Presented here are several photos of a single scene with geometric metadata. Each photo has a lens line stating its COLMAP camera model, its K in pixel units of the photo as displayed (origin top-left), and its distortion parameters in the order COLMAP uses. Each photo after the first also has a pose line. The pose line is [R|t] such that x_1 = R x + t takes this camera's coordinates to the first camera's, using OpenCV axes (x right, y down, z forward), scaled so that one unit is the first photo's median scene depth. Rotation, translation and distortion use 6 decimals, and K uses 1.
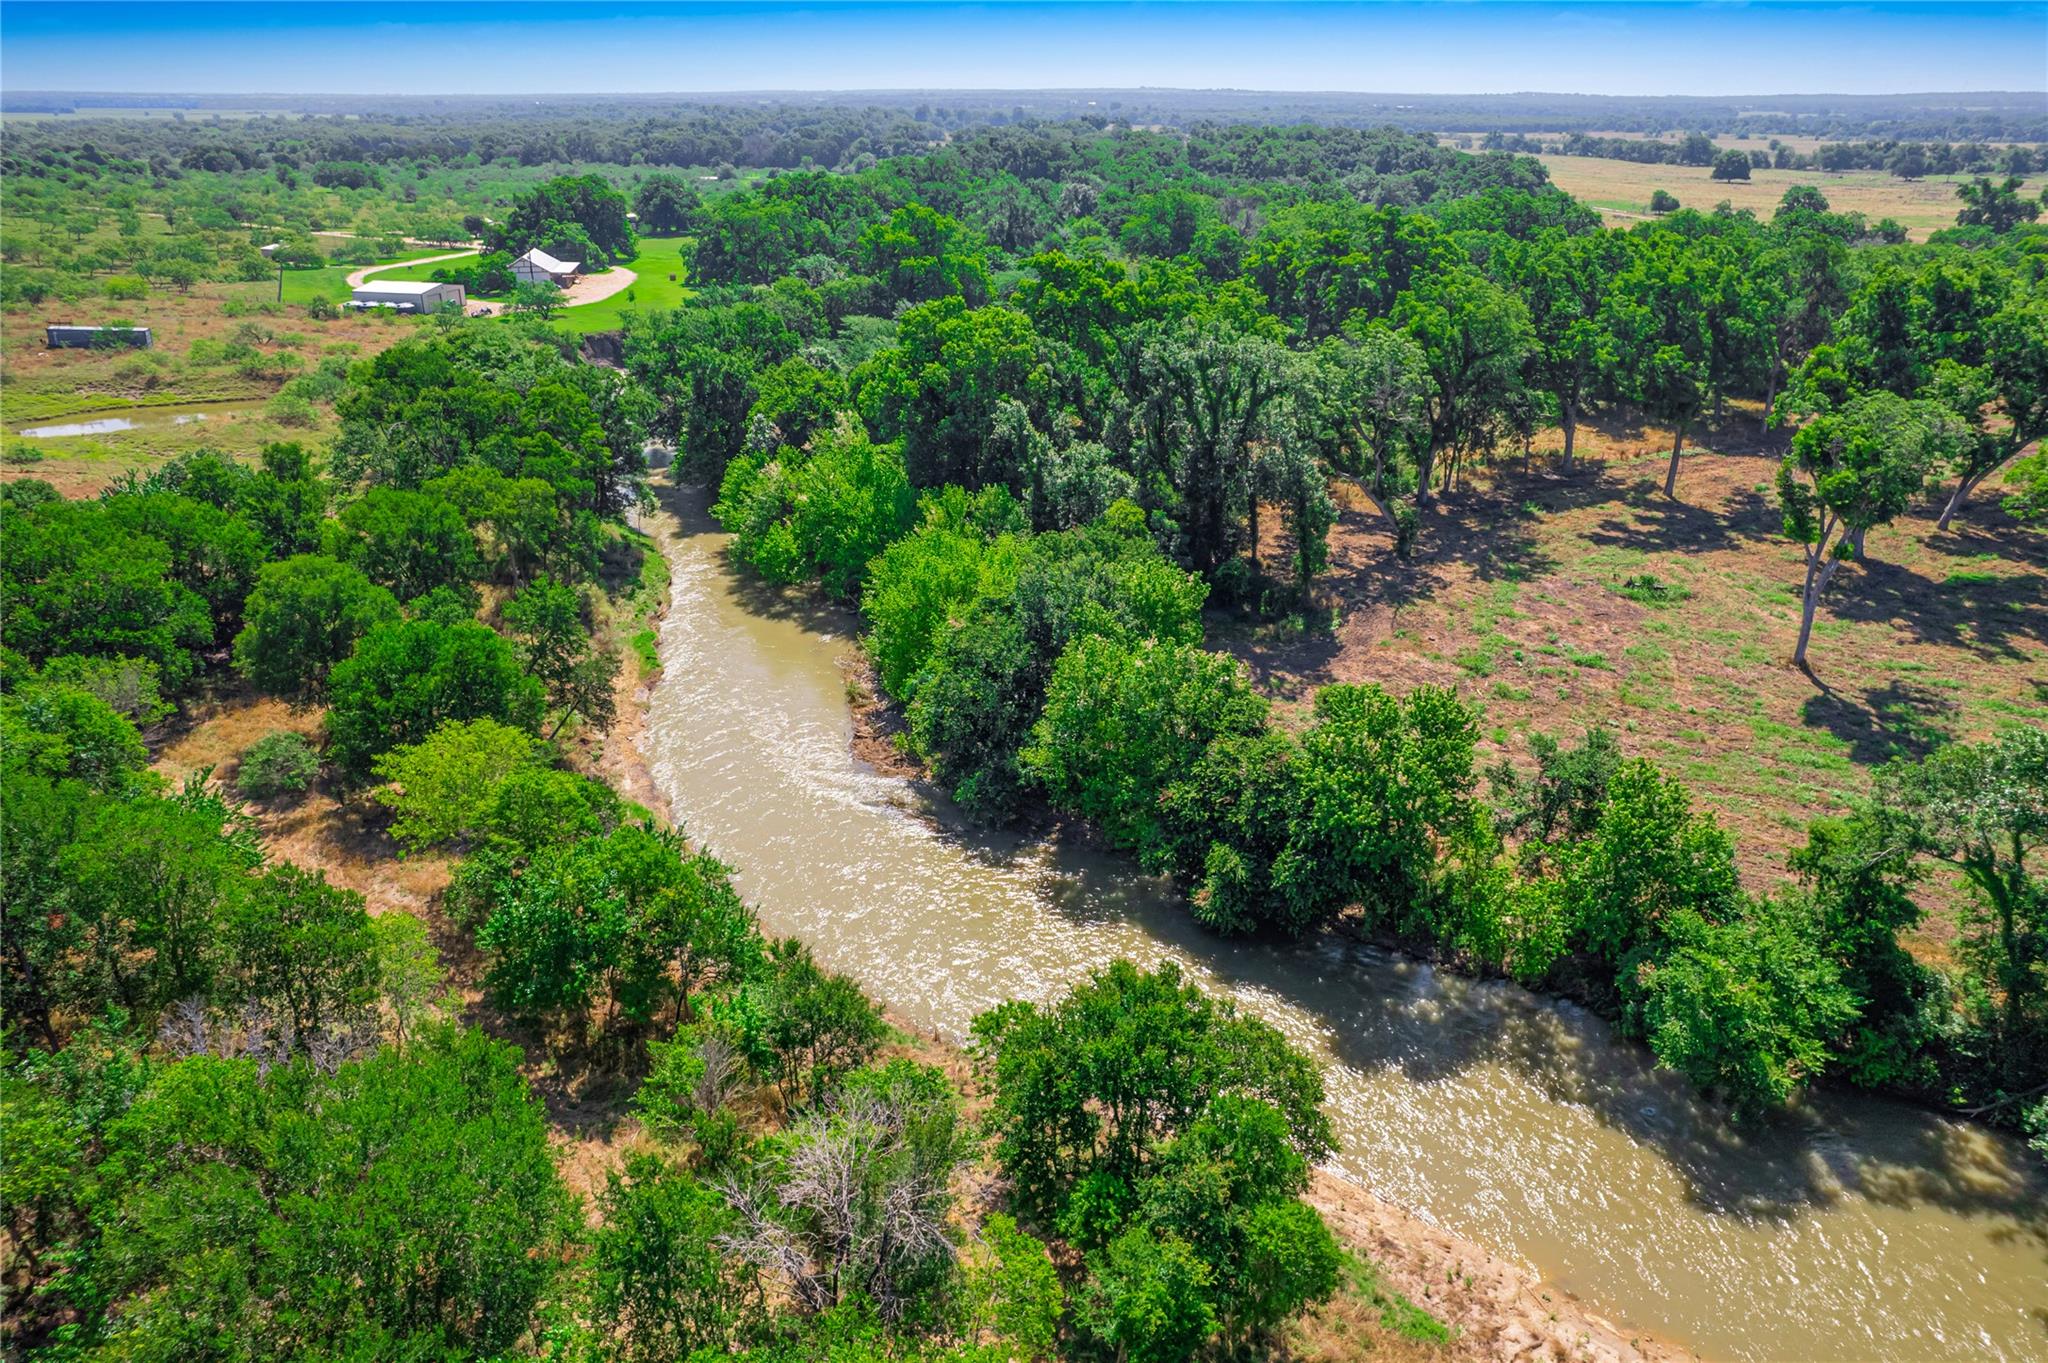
lens RADIAL K [[1305.7, 0, 1028.5], [0, 1305.7, 704.1], [0, 0, 1]] dist [-0.077272, 0.070305]
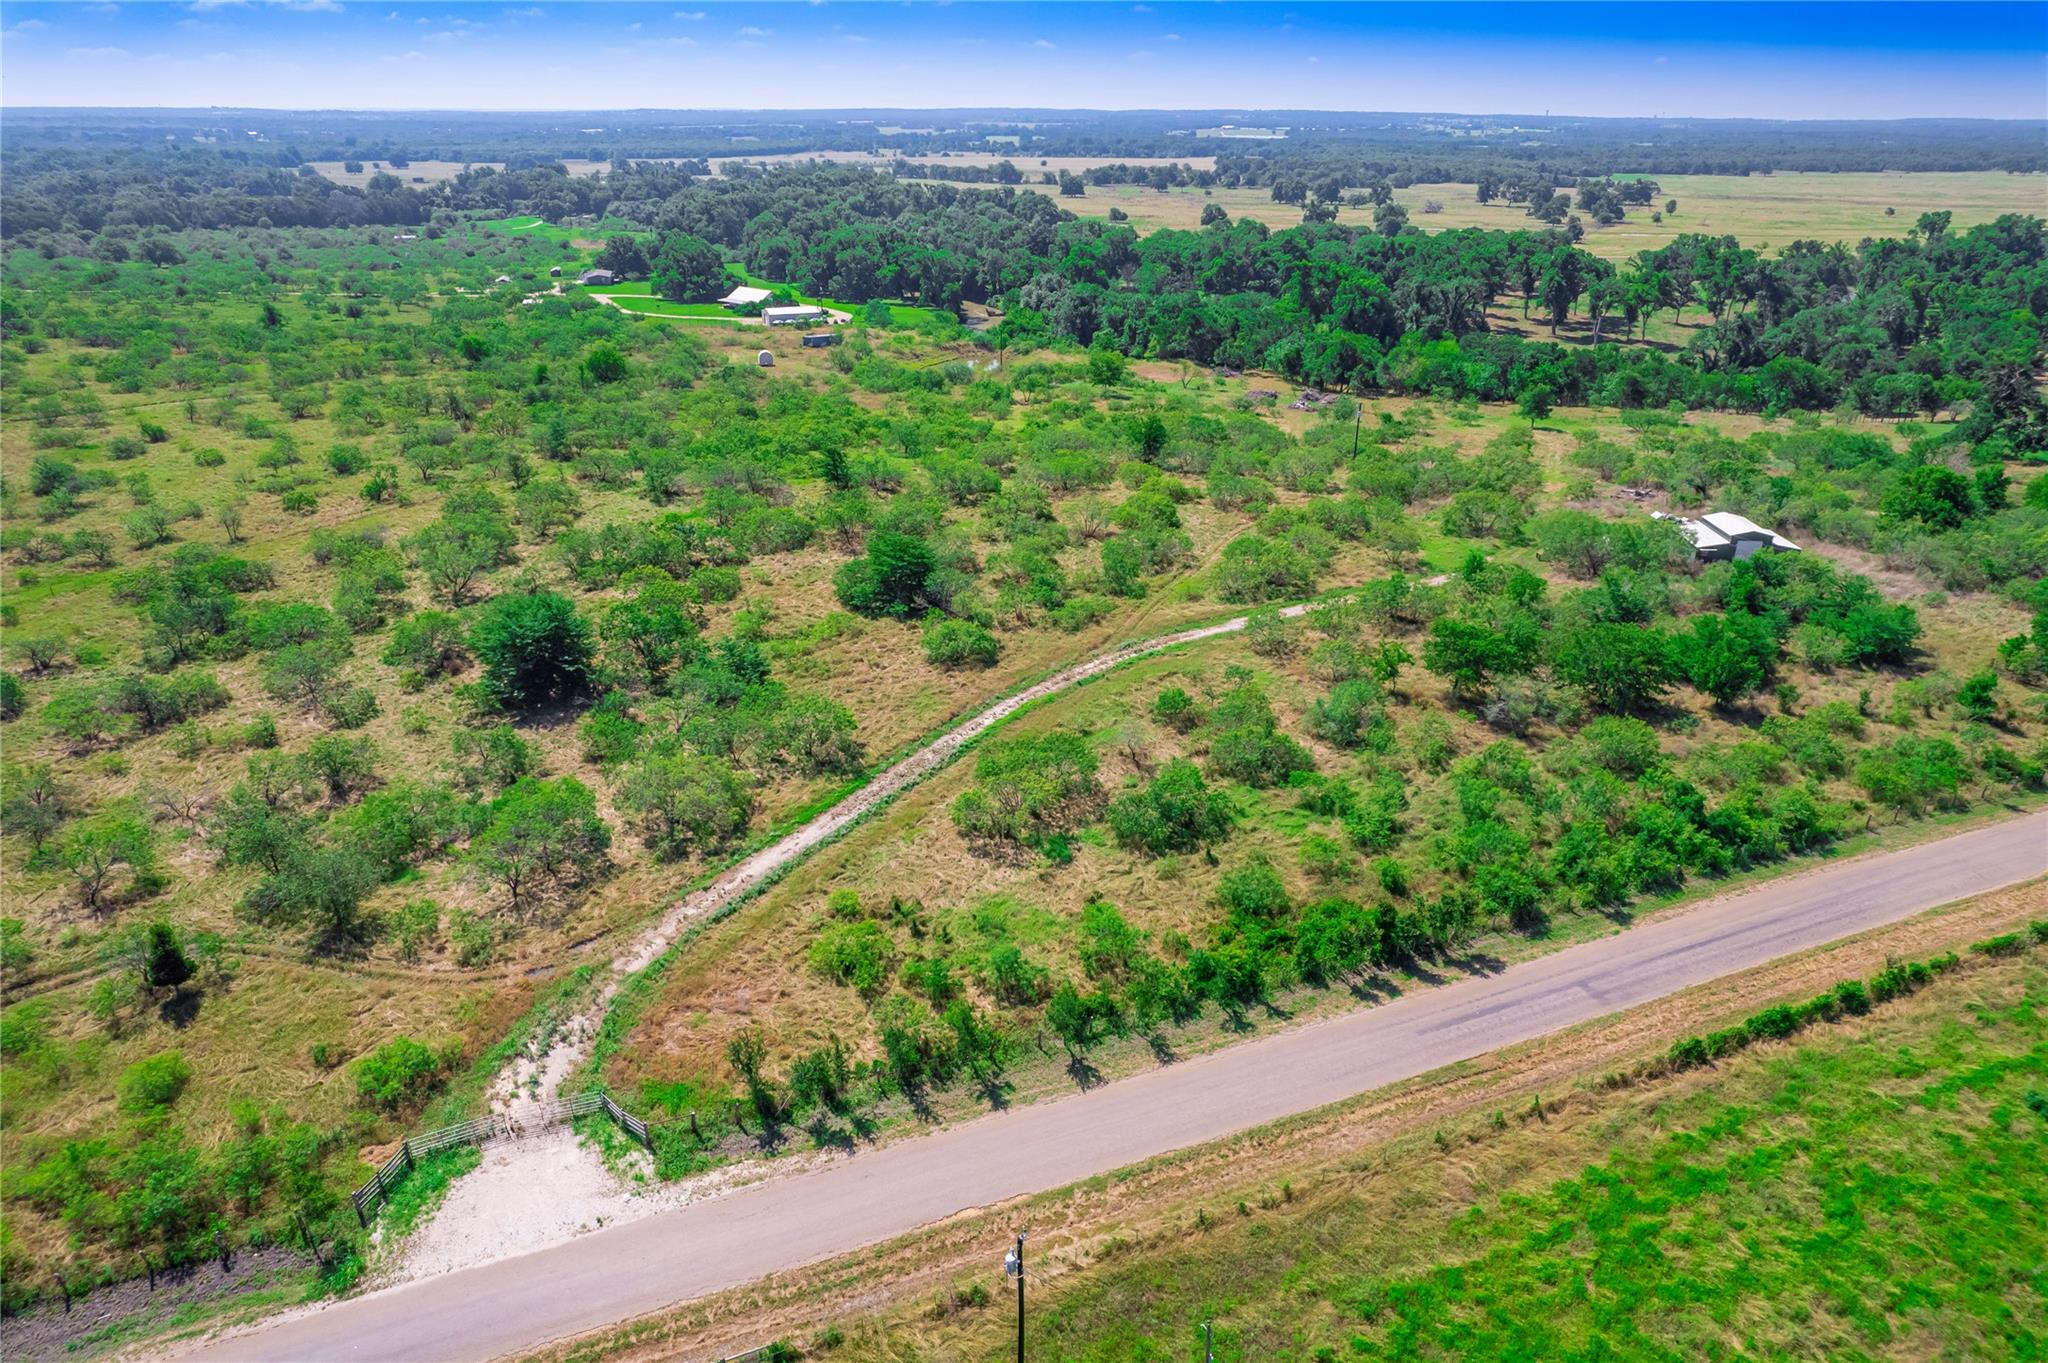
lens RADIAL K [[1305.7, 0, 1028.5], [0, 1305.7, 704.1], [0, 0, 1]] dist [-0.077272, 0.070305]
pose [[0.802748, -0.248324, 0.542154, -2.493053], [0.252418, 0.965201, 0.068346, 0.236721], [-0.540260, 0.081985, 0.837495, -0.972488]]
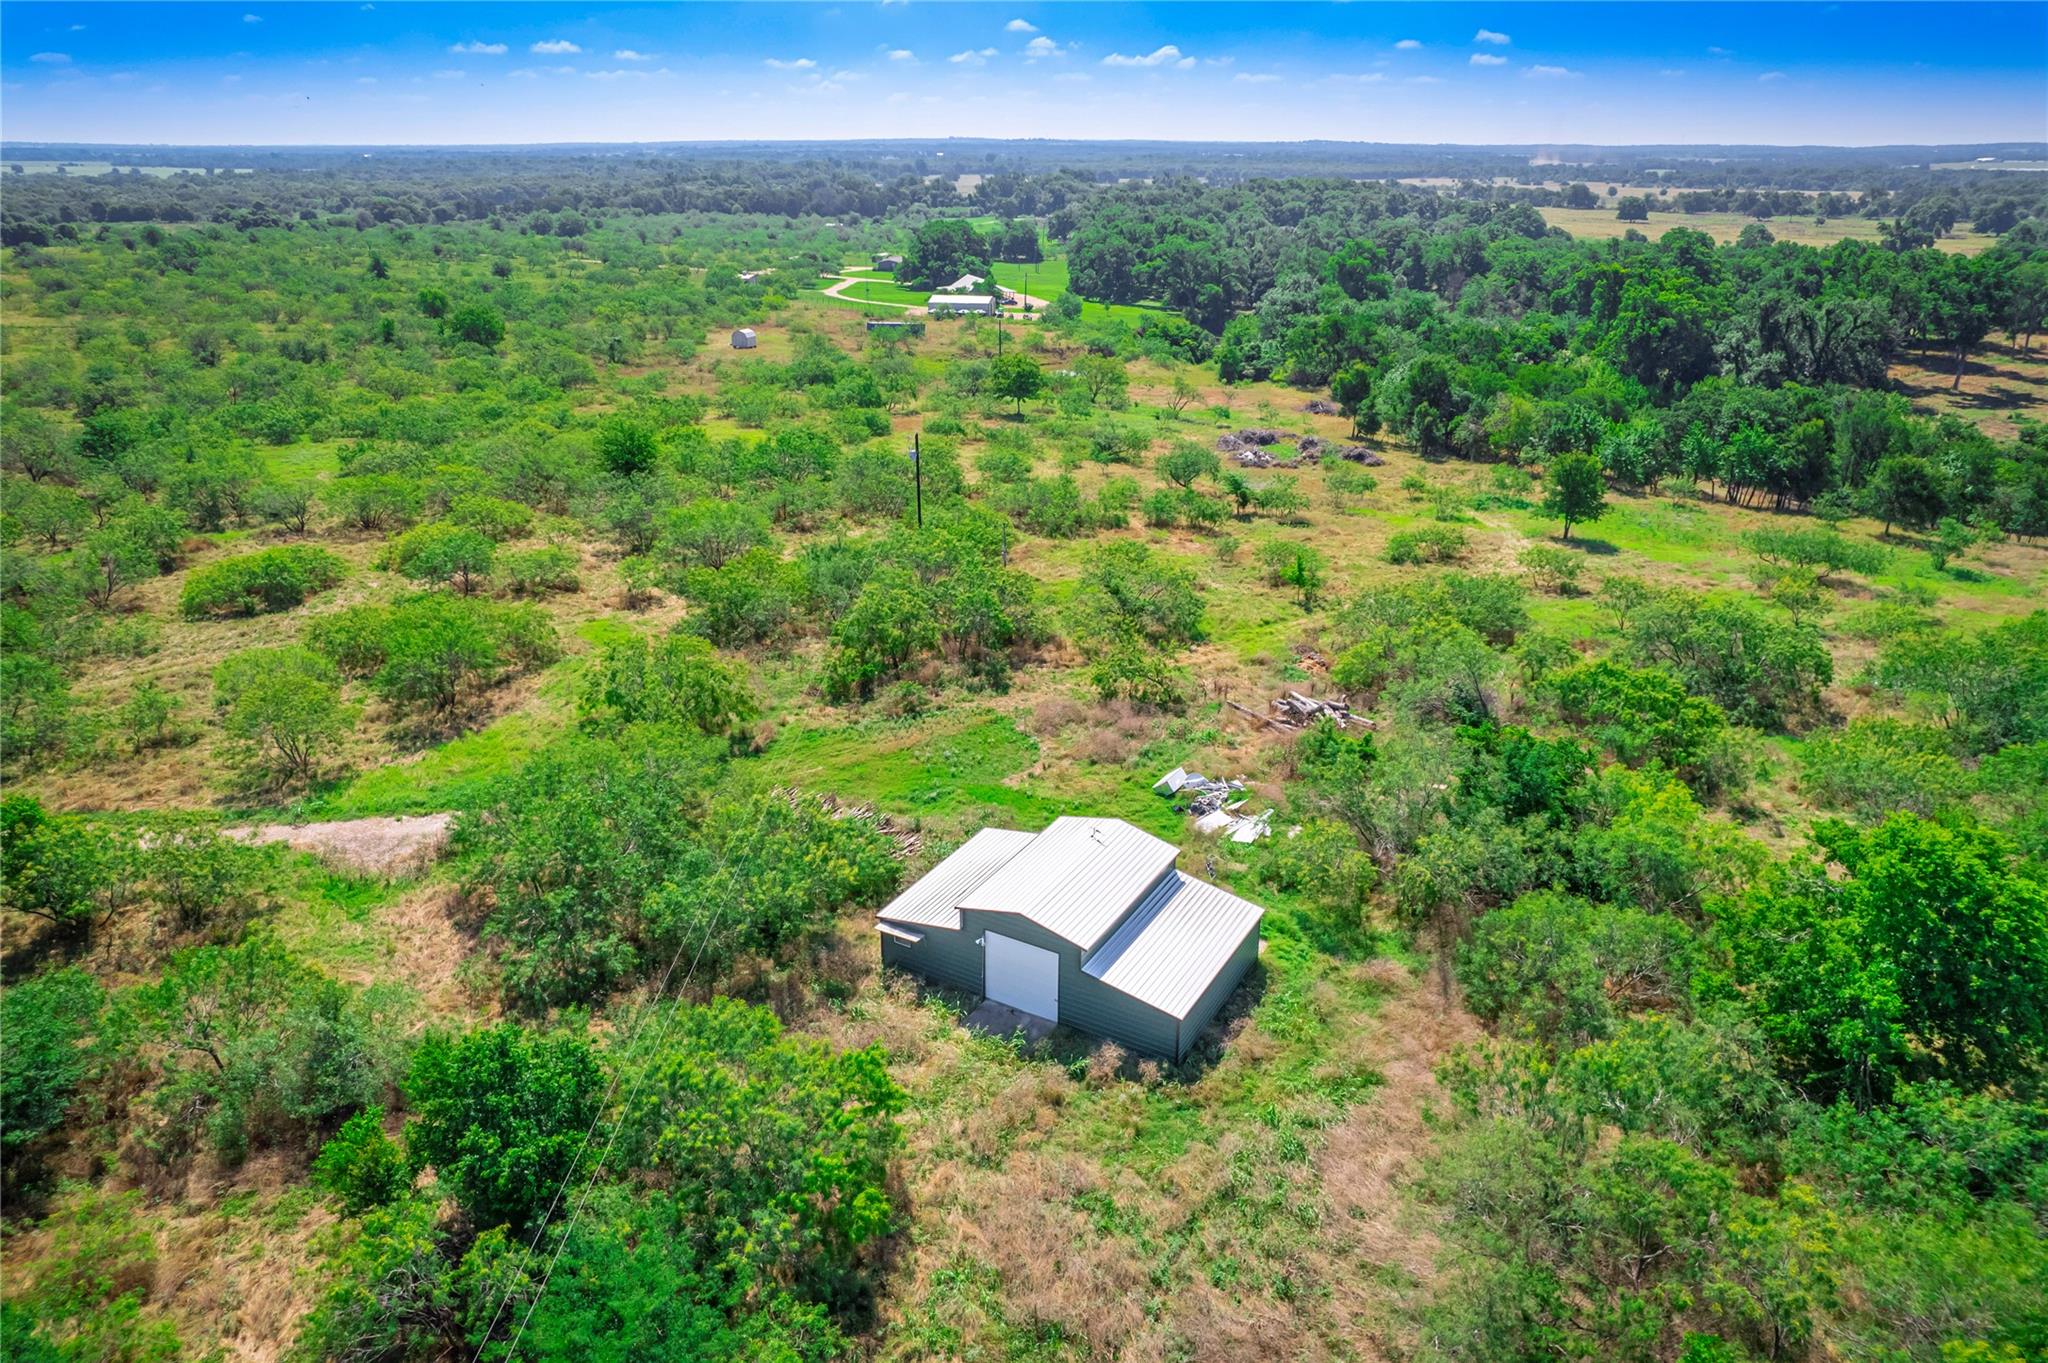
lens RADIAL K [[1309.3, 0, 1028.6], [0, 1309.3, 700.1], [0, 0, 1]] dist [-0.083145, 0.077243]
pose [[0.988413, -0.059449, 0.139664, -1.257706], [0.064319, 0.997460, -0.030611, 0.287420], [-0.137489, 0.039239, 0.989726, -0.699544]]
